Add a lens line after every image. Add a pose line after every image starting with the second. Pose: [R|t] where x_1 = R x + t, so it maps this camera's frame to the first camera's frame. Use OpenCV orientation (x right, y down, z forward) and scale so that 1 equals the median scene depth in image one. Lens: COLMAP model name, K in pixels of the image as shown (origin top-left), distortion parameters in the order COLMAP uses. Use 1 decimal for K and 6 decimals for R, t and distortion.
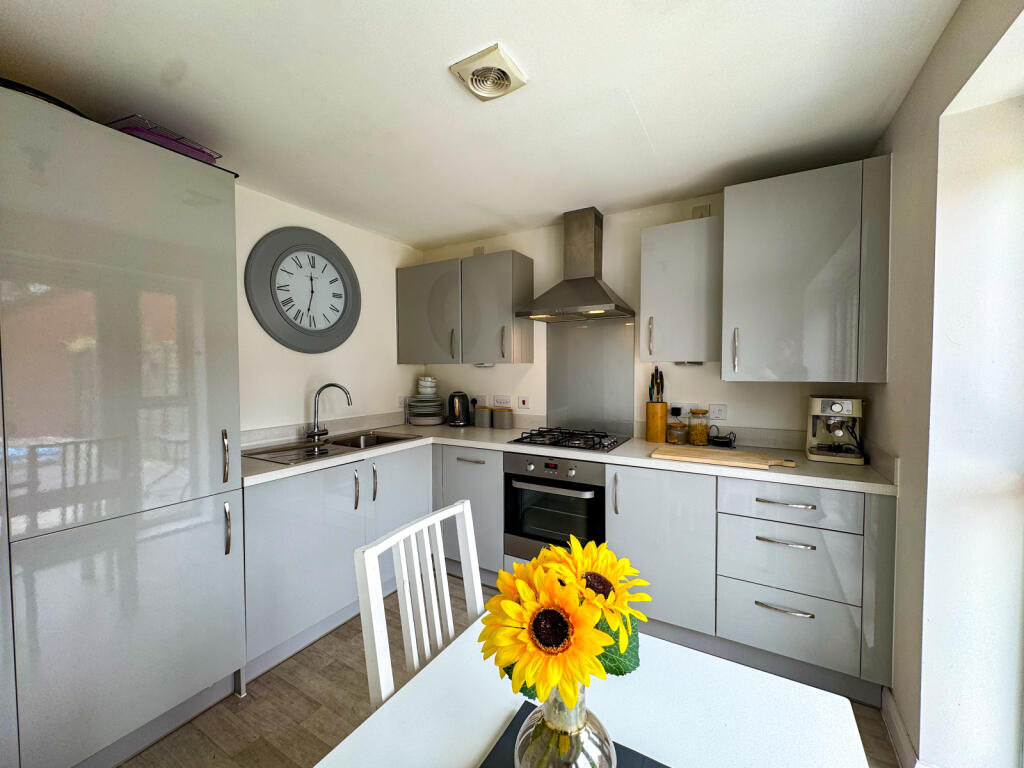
lens RADIAL K [[410.1, 0, 509.4], [0, 410.1, 382.9], [0, 0, 1]] dist [-0.000338, 0.000041]
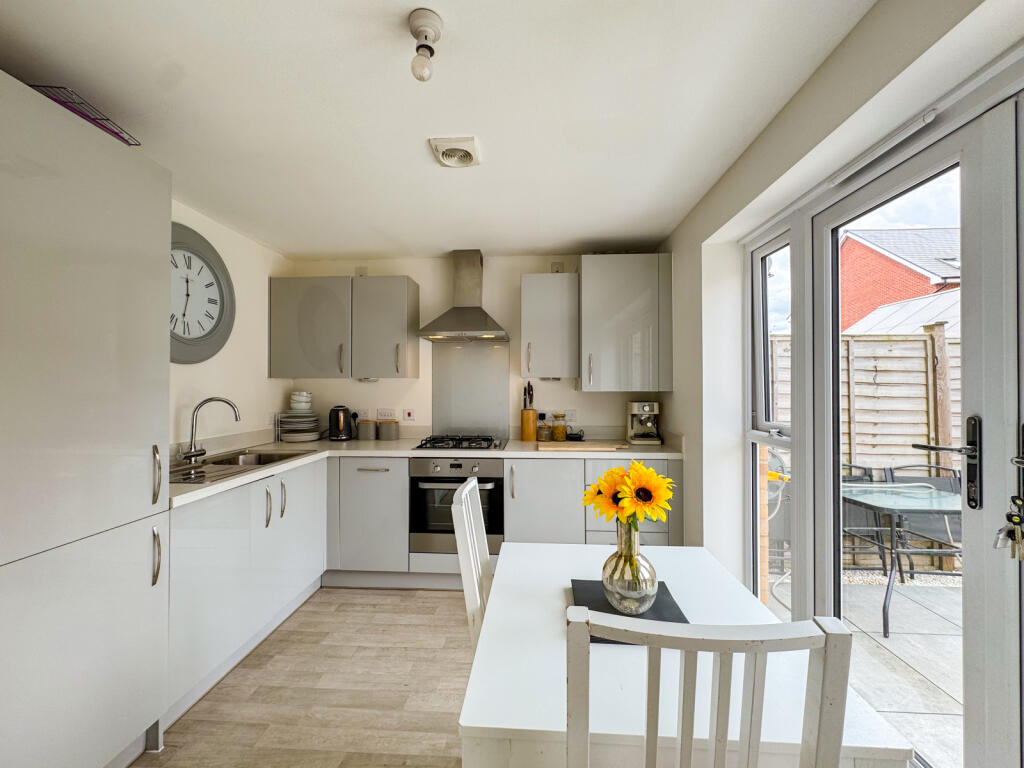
lens RADIAL K [[410.1, 0, 509.4], [0, 410.1, 382.9], [0, 0, 1]] dist [-0.000338, 0.000041]
pose [[0.894575, 0.005846, 0.446879, -0.254893], [0.014934, 0.998965, -0.042964, 0.017927], [-0.446668, 0.045108, 0.893562, -0.105811]]
